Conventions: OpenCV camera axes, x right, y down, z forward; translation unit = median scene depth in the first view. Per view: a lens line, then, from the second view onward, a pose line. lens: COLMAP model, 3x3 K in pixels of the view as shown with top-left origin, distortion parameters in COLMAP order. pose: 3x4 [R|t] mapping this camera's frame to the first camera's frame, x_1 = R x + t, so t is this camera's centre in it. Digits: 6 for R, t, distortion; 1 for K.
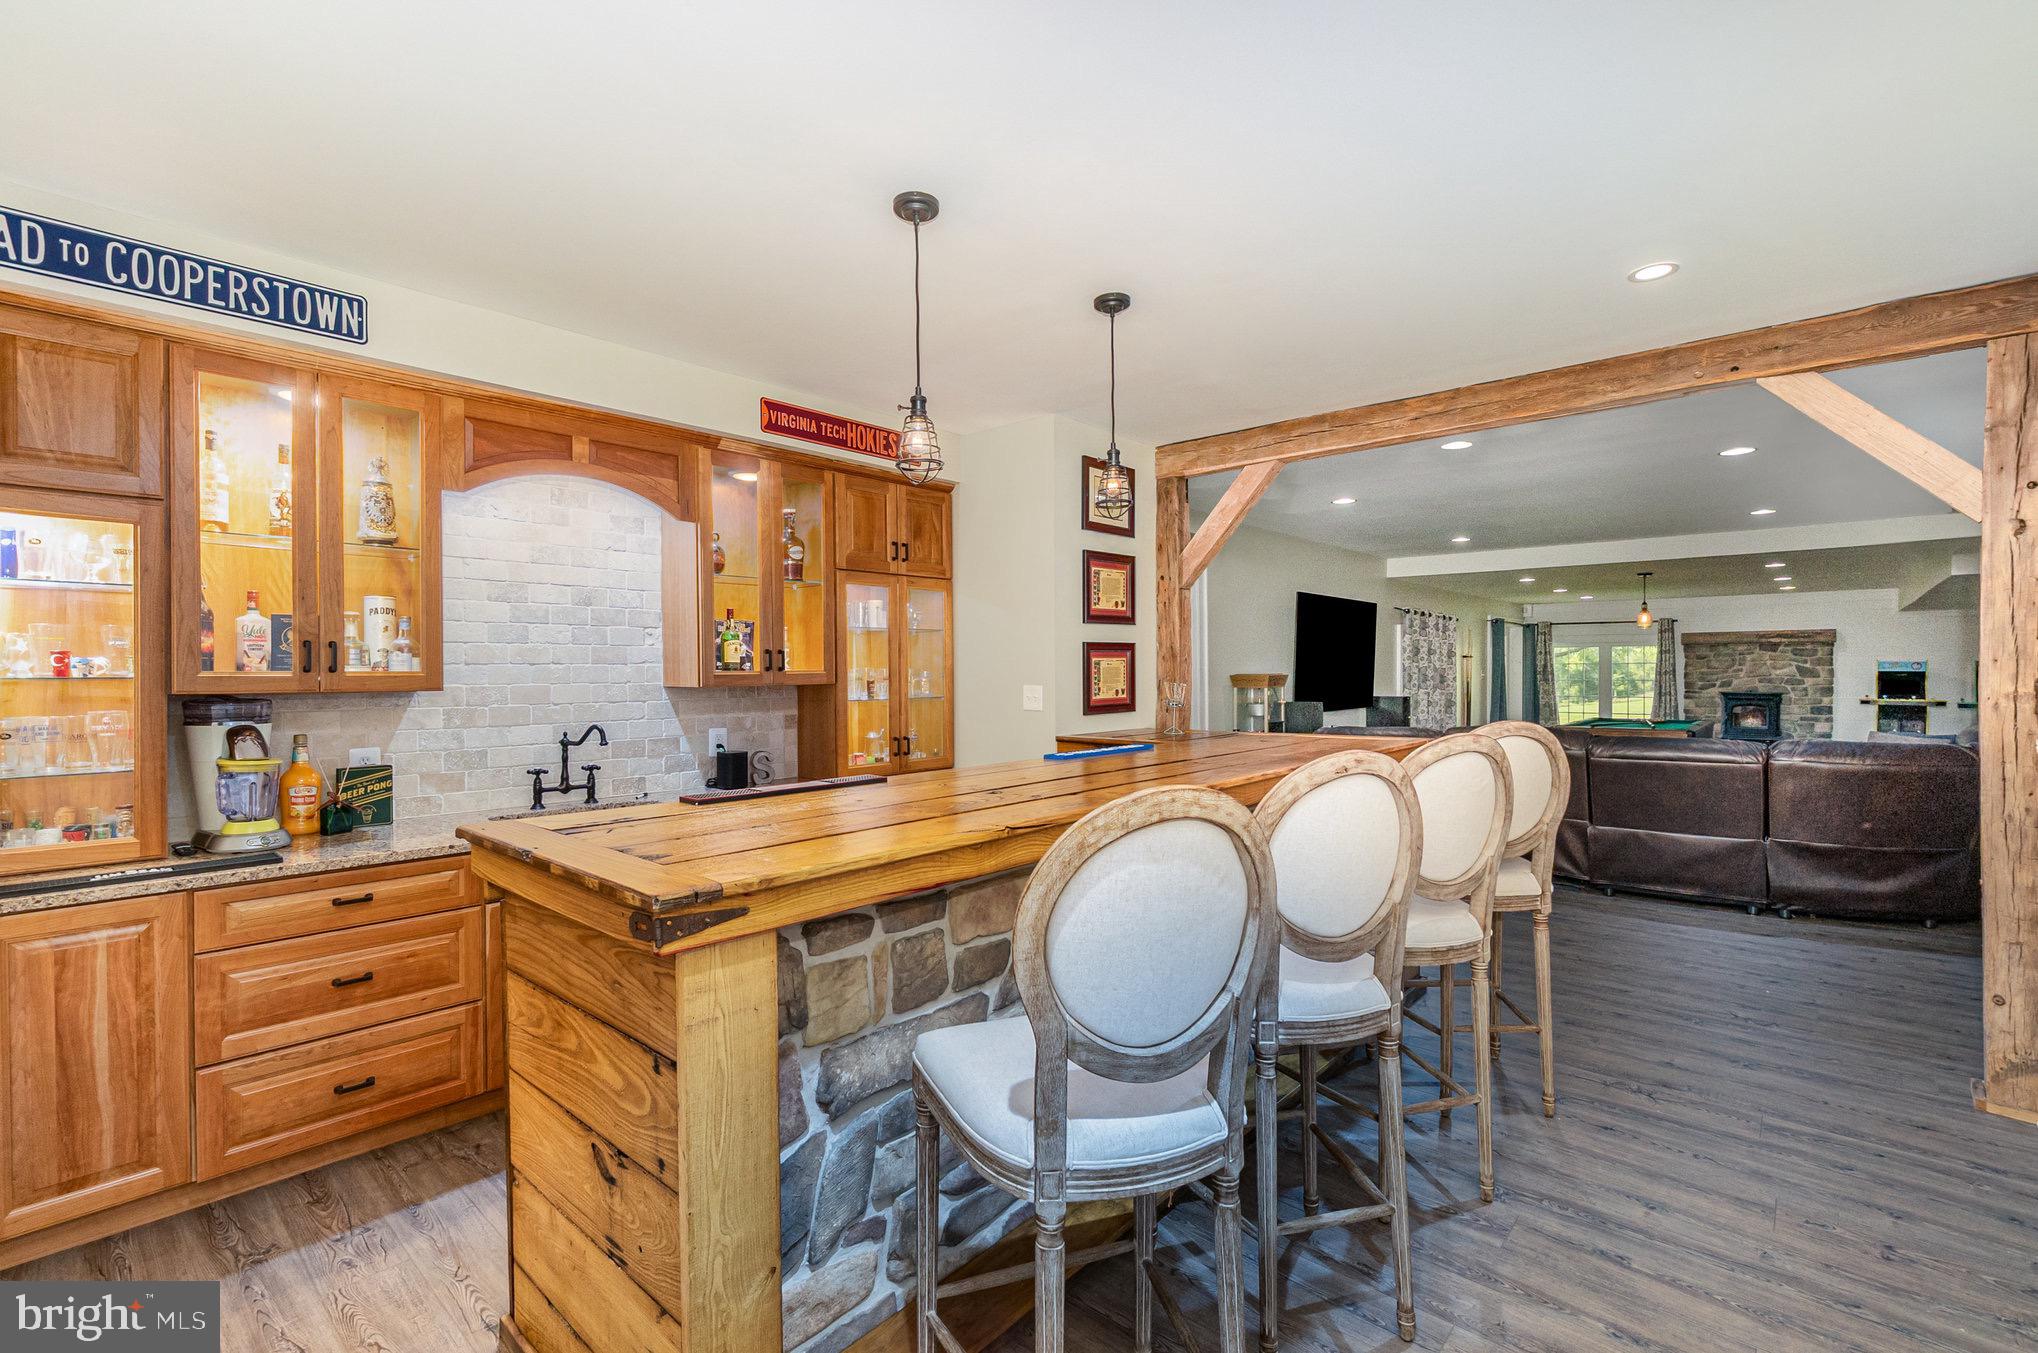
lens RADIAL K [[903.2, 0, 1003.3], [0, 903.2, 670.9], [0, 0, 1]] dist [-0.006238, 0.000191]
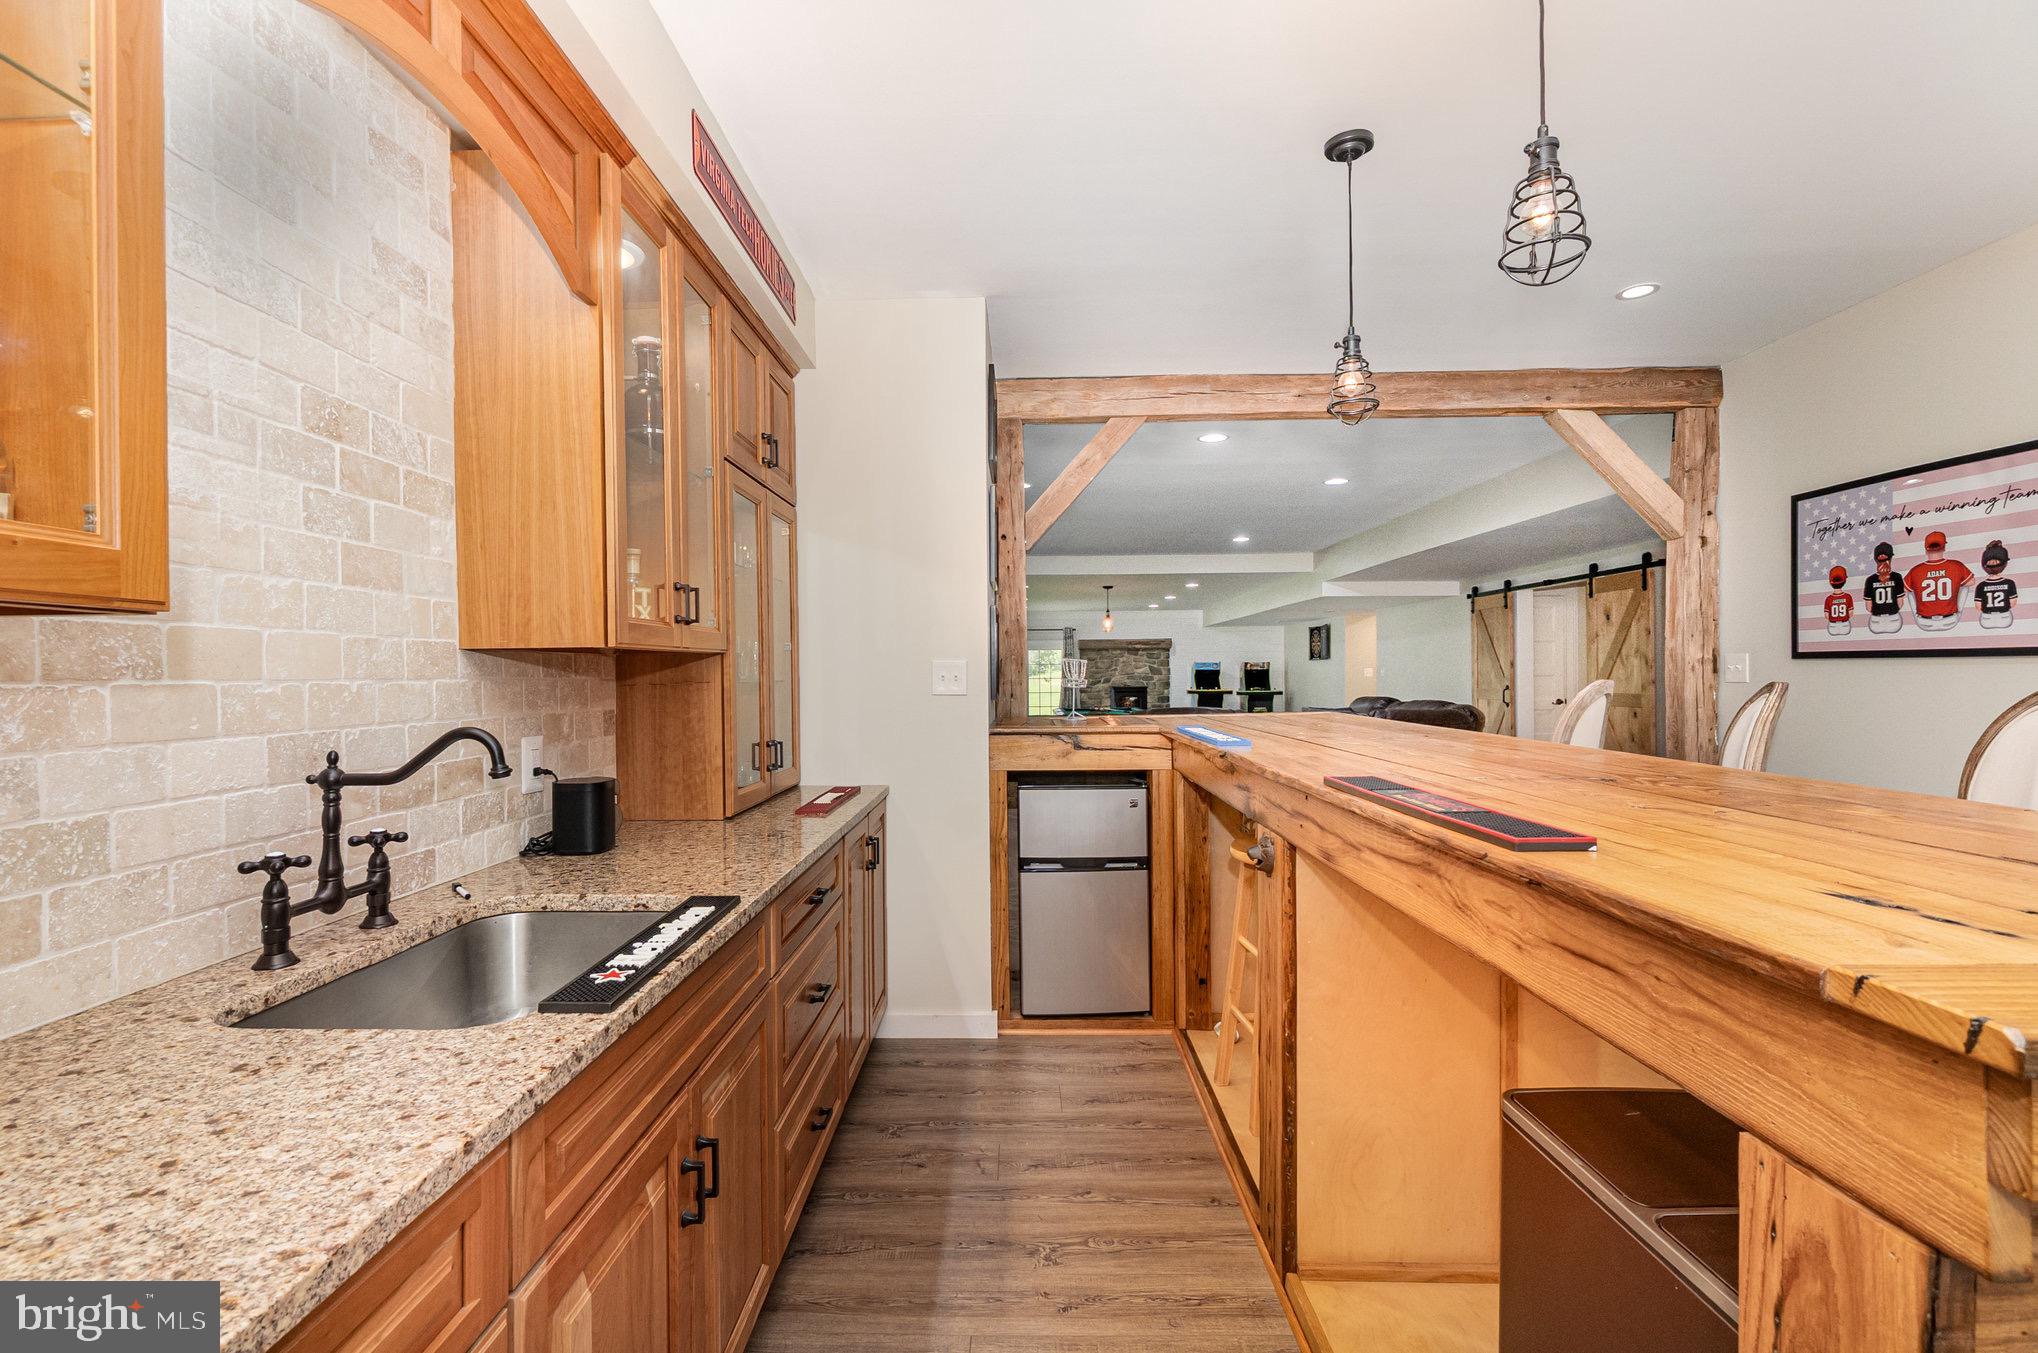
lens RADIAL K [[903.2, 0, 1001.7], [0, 903.2, 678.9], [0, 0, 1]] dist [-0.006238, 0.000191]
pose [[0.756078, -0.006012, 0.654454, -0.407915], [0.007228, 0.999974, 0.000836, 0.030099], [-0.654441, 0.004098, 0.756102, 0.408794]]
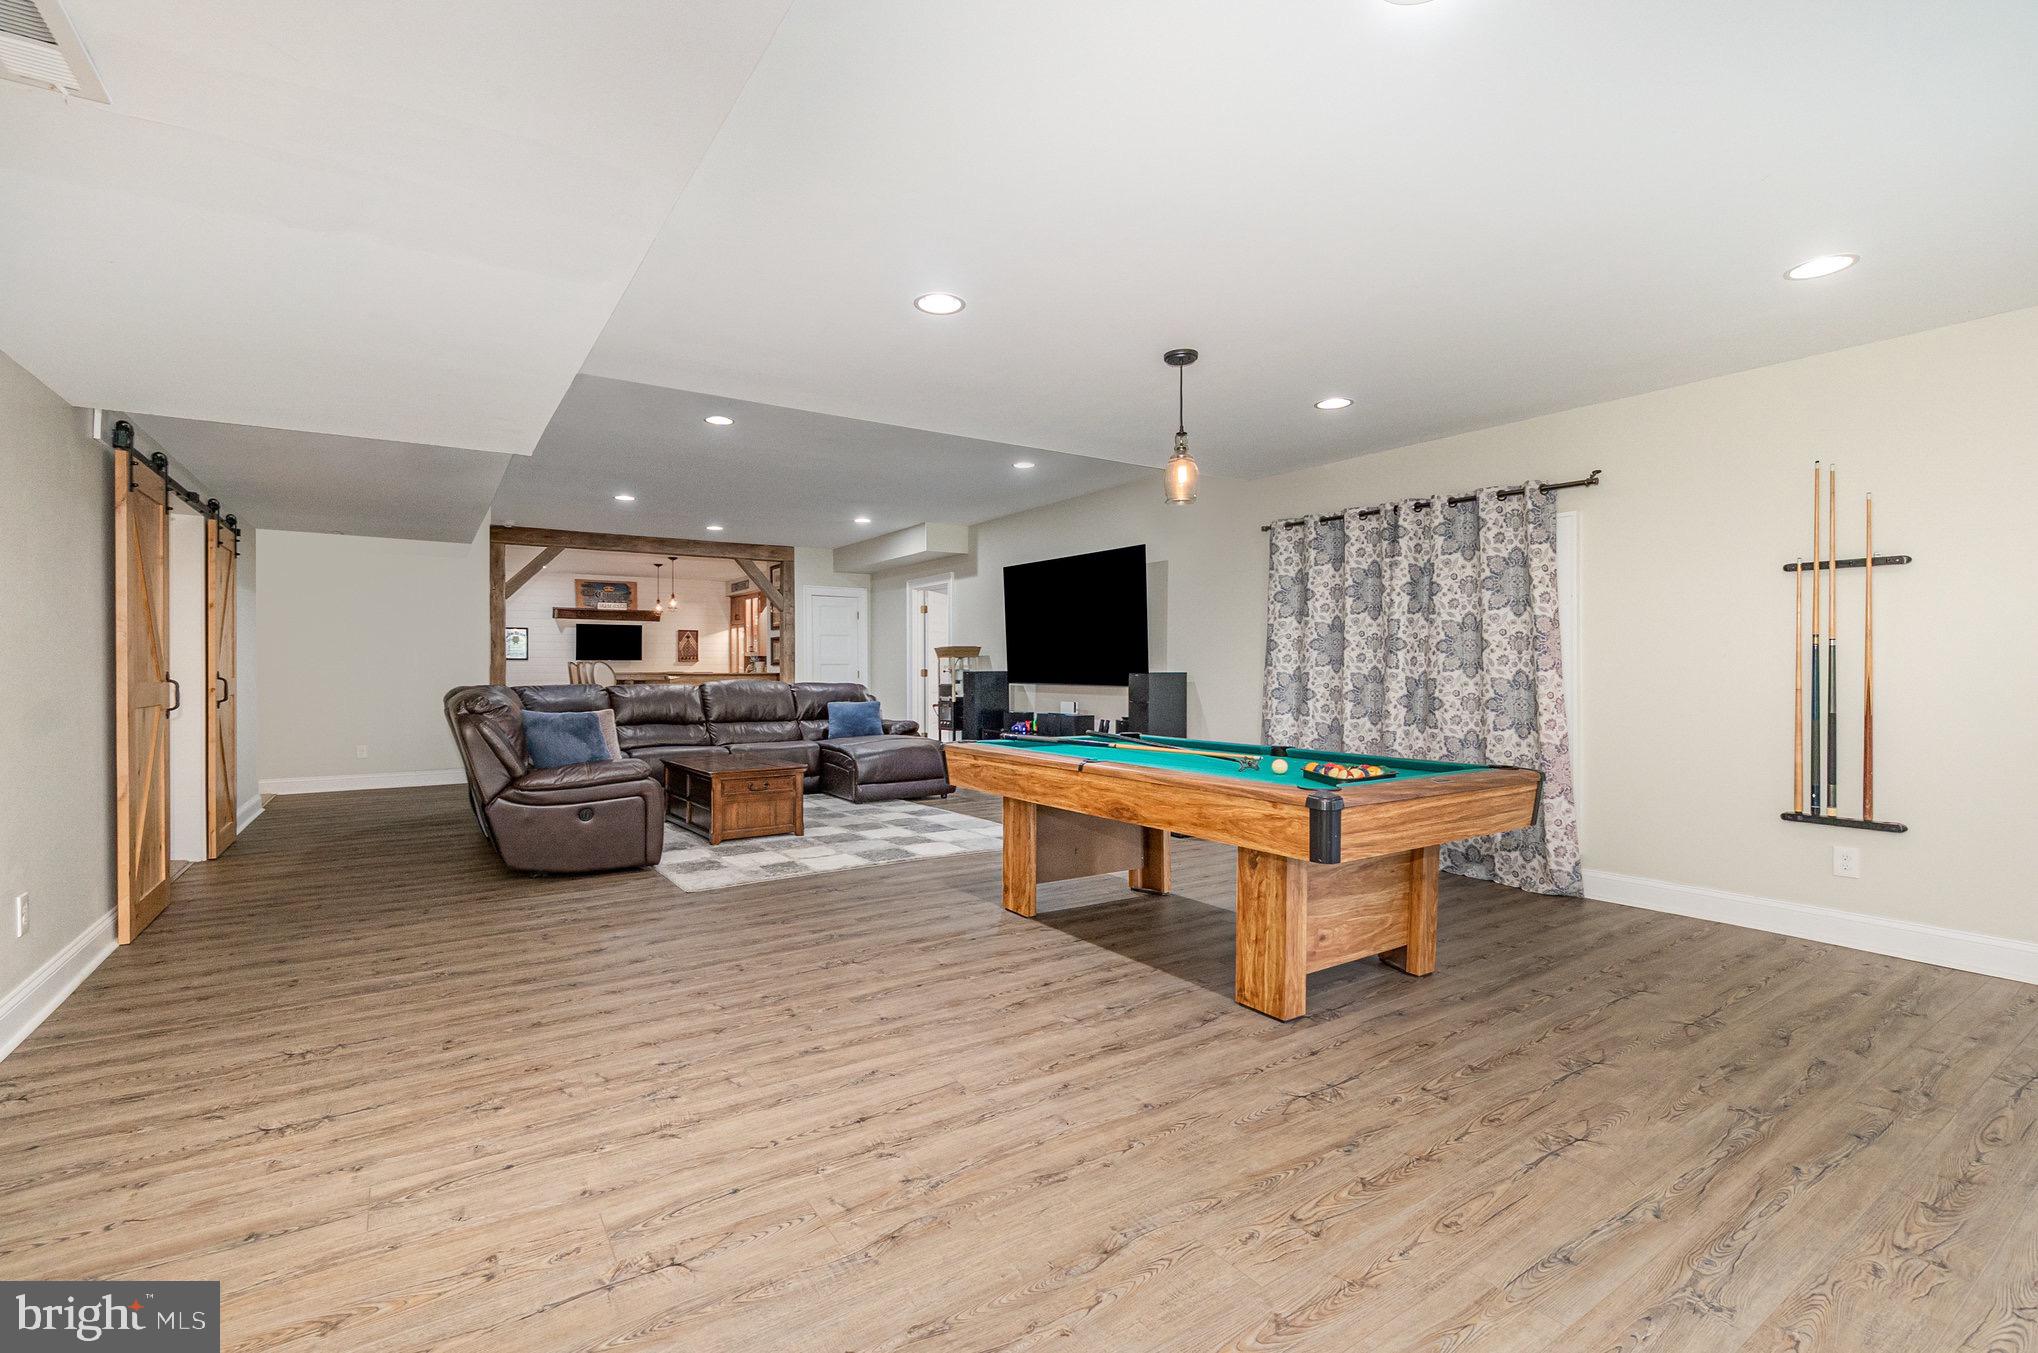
lens RADIAL K [[903.2, 0, 991.6], [0, 903.2, 682.8], [0, 0, 1]] dist [-0.006238, 0.000191]
pose [[-0.251223, 0.021191, -0.967697, 2.435782], [0.003568, 0.999774, 0.020967, 0.045662], [0.967923, 0.001815, -0.251242, 2.252170]]
